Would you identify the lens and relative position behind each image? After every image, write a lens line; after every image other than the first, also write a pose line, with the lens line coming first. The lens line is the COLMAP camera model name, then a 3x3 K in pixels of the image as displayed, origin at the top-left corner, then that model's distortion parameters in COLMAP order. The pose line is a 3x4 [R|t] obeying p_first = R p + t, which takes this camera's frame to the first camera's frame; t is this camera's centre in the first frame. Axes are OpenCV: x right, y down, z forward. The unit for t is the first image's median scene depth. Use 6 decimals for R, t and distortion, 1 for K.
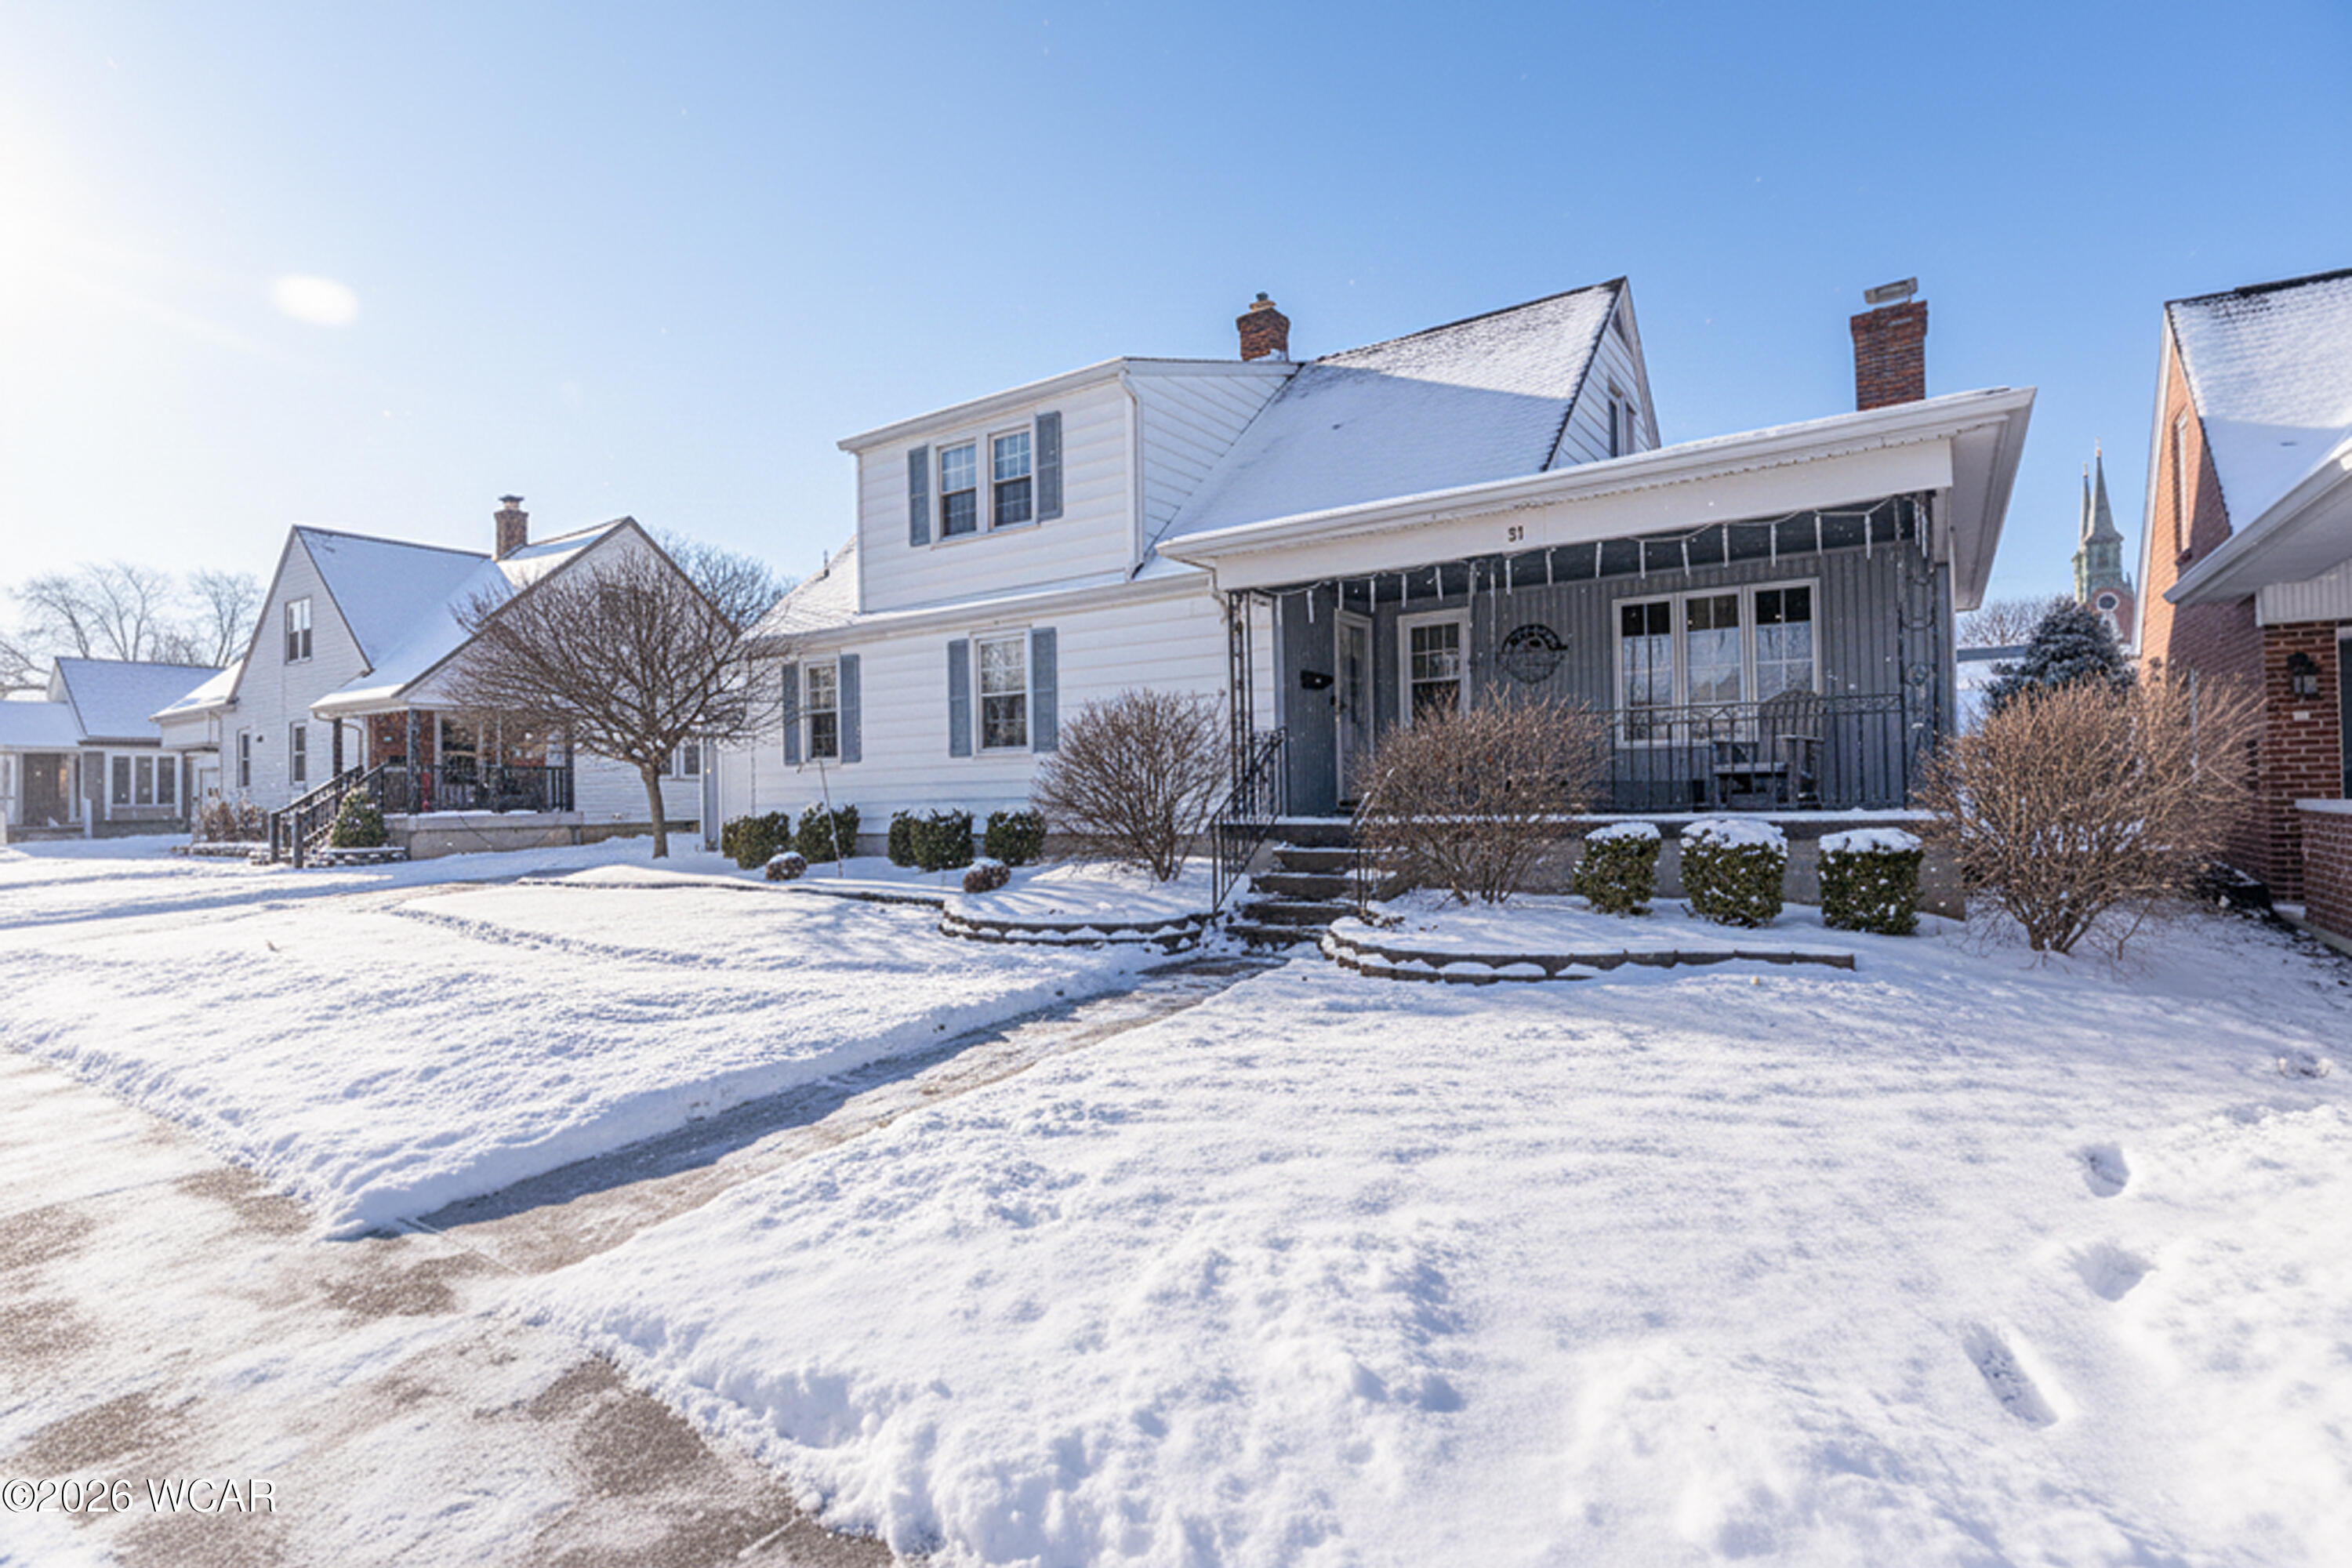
lens RADIAL K [[1112.3, 0, 1176.0], [0, 1112.3, 784.0], [0, 0, 1]] dist [0.017359, -0.000284]
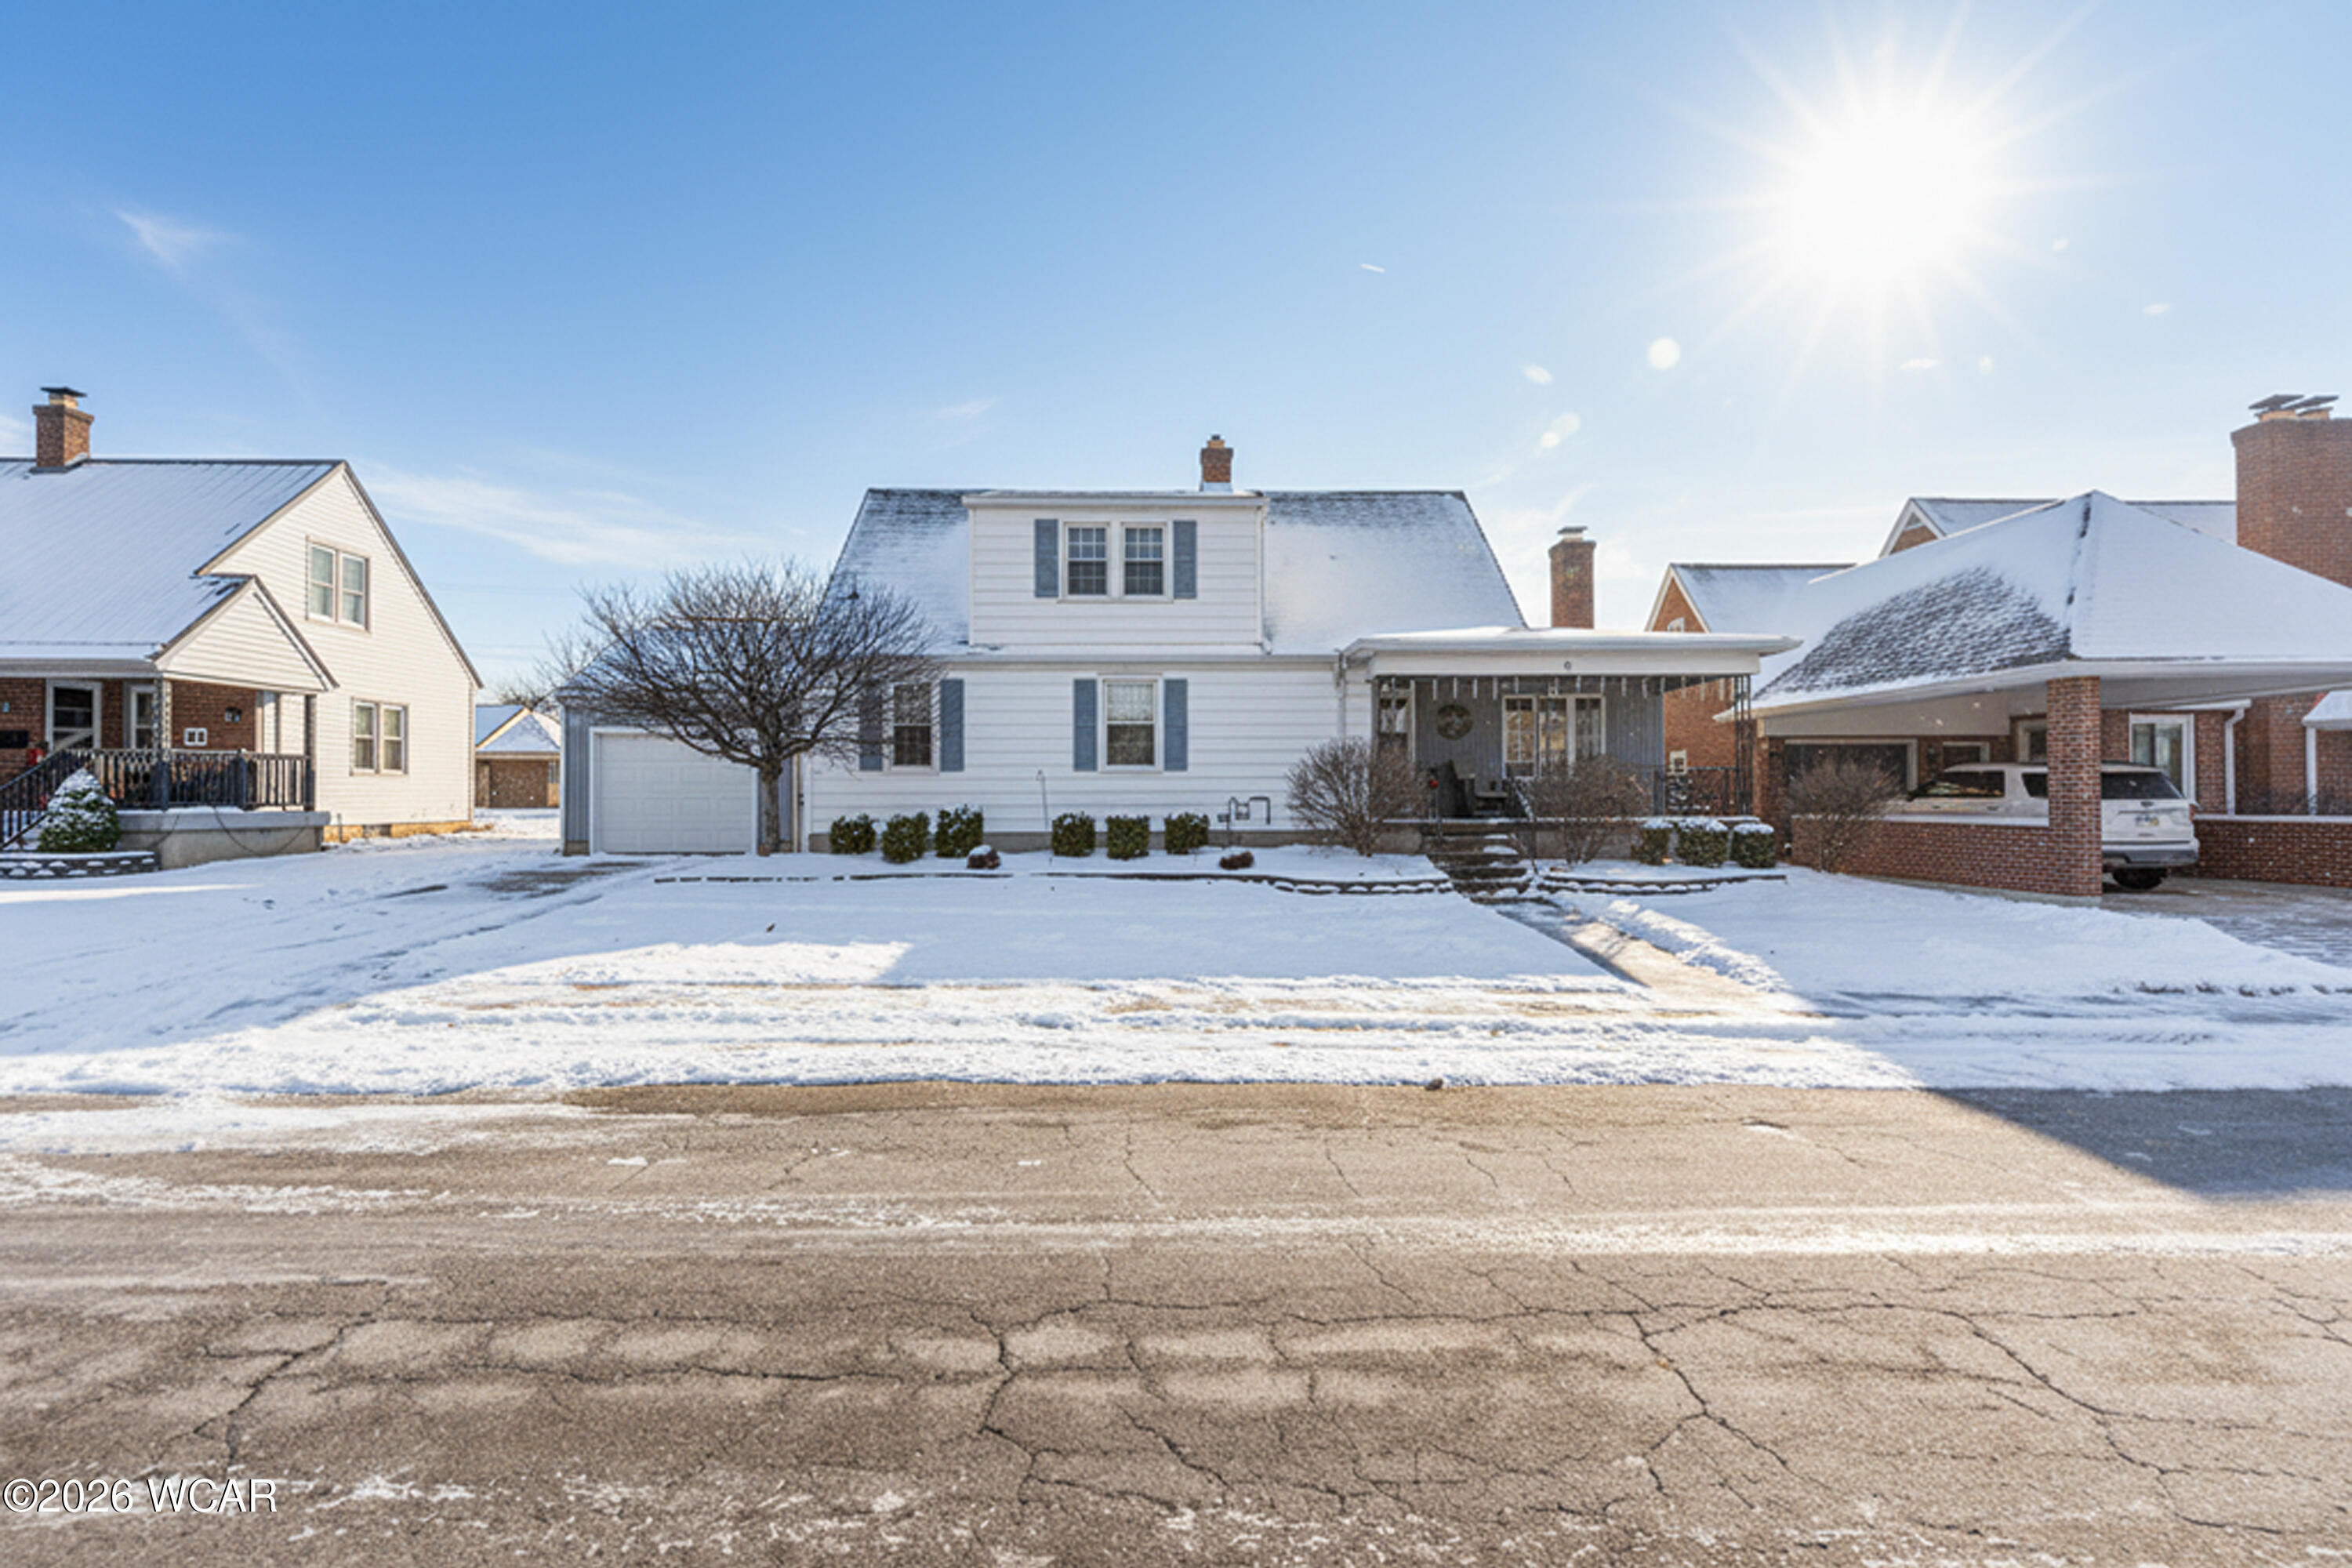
lens RADIAL K [[1112.3, 0, 1176.0], [0, 1112.3, 784.0], [0, 0, 1]] dist [0.017359, -0.000284]
pose [[0.821377, 0.031077, 0.569538, -0.823890], [-0.021888, 0.999496, -0.022972, 0.016742], [-0.569966, 0.006403, 0.821644, -0.090161]]
